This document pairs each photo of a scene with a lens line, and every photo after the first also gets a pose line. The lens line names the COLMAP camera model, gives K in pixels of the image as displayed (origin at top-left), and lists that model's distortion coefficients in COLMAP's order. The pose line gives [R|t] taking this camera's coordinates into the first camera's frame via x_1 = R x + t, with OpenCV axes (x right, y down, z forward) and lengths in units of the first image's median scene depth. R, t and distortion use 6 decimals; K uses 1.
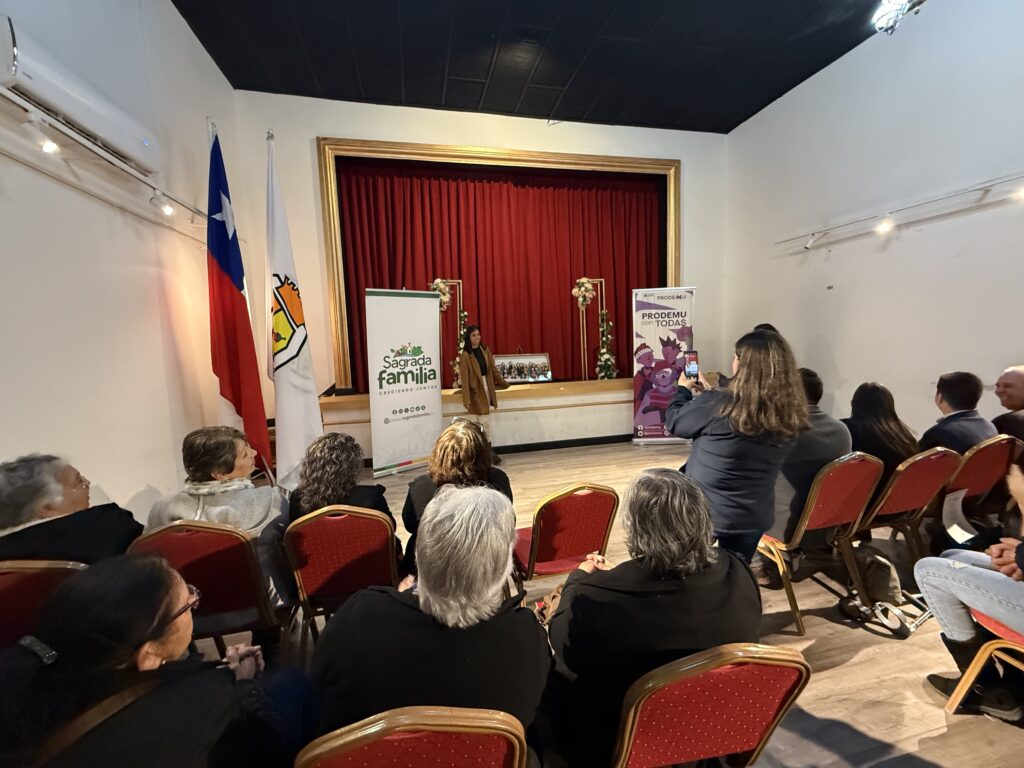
lens RADIAL K [[408.1, 0, 509.3], [0, 408.1, 385.1], [0, 0, 1]] dist [-0.001227, 0.000171]
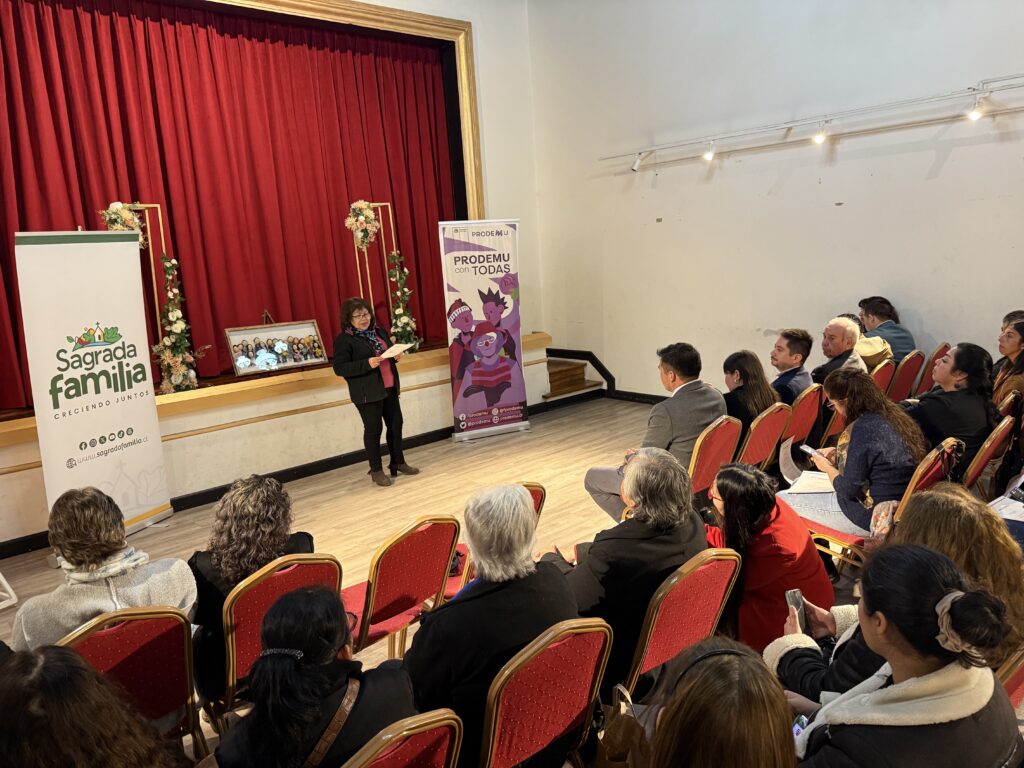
lens RADIAL K [[712.2, 0, 514.6], [0, 712.2, 391.8], [0, 0, 1]] dist [0.104976, -0.160357]
pose [[0.875543, -0.111176, 0.470175, -0.189848], [0.081692, 0.993218, 0.082730, -0.037159], [-0.476184, -0.034024, 0.878687, -0.148965]]
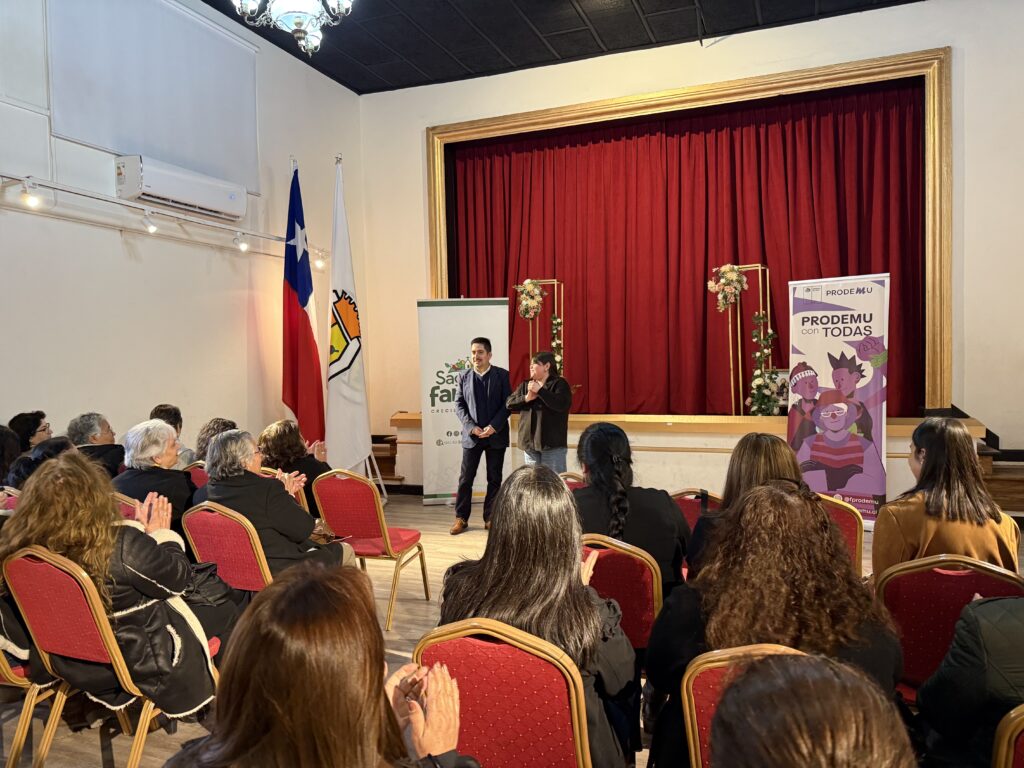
lens RADIAL K [[714.2, 0, 510.7], [0, 714.2, 400.7], [0, 0, 1]] dist [0.108914, -0.162530]
pose [[0.830247, 0.049044, -0.555234, 0.598974], [-0.070225, 0.997388, -0.016908, 0.009659], [0.552954, 0.053029, 0.831523, -0.198131]]
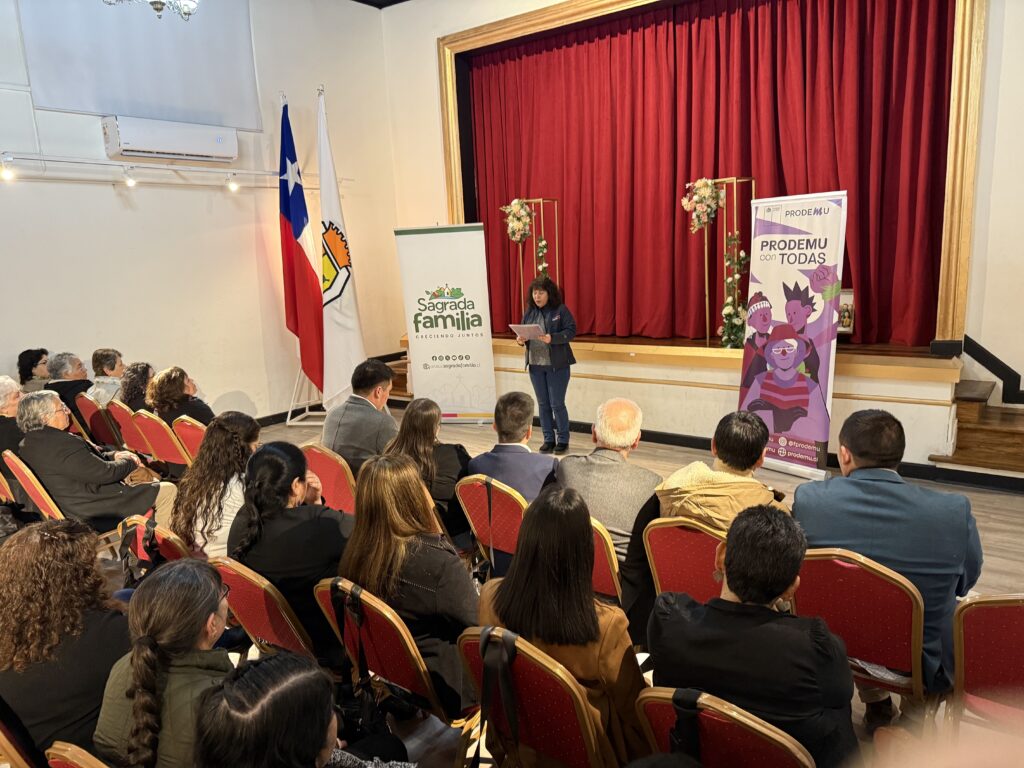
lens RADIAL K [[714.2, 0, 510.7], [0, 714.2, 400.7], [0, 0, 1]] dist [0.108914, -0.162530]
pose [[0.646078, 0.161511, -0.745988, 0.922099], [-0.062347, 0.985257, 0.159318, -0.094634], [0.760721, -0.056422, 0.646622, 0.058253]]
